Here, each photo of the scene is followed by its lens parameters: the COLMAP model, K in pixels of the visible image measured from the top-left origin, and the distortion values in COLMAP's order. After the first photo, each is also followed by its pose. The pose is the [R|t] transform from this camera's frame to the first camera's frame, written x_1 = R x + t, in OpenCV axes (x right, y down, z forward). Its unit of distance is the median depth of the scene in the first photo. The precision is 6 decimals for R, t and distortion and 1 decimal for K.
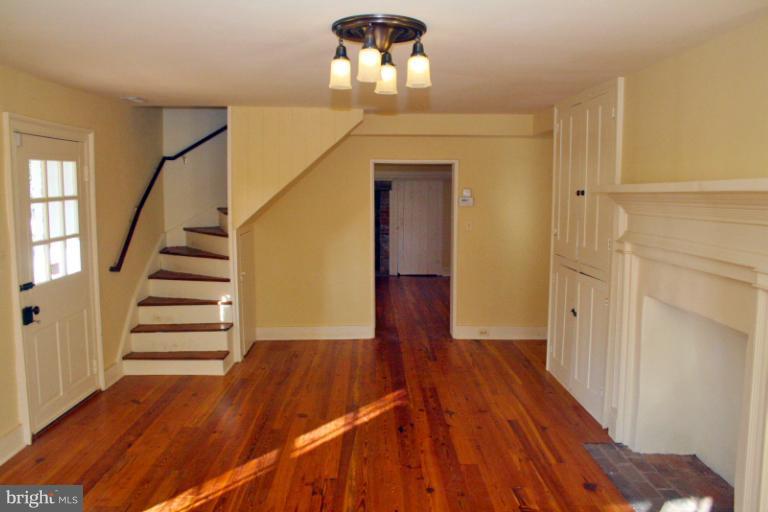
lens RADIAL K [[621.3, 0, 384.0], [0, 621.3, 256.0], [0, 0, 1]] dist [-0.104500, -0.000180]
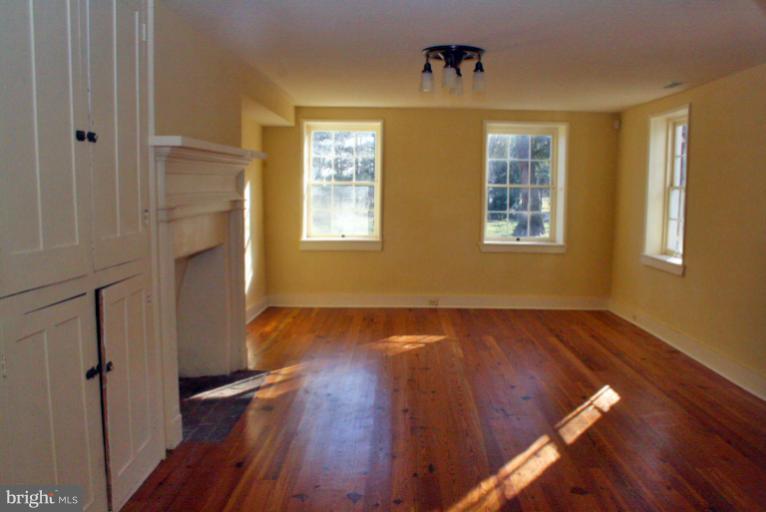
lens RADIAL K [[619.7, 0, 383.0], [0, 619.7, 256.0], [0, 0, 1]] dist [-0.104500, -0.000180]
pose [[-0.999149, -0.016208, 0.037919, 0.077616], [-0.007918, 0.977816, 0.209316, -0.156115], [-0.040471, 0.208837, -0.977113, 2.079975]]
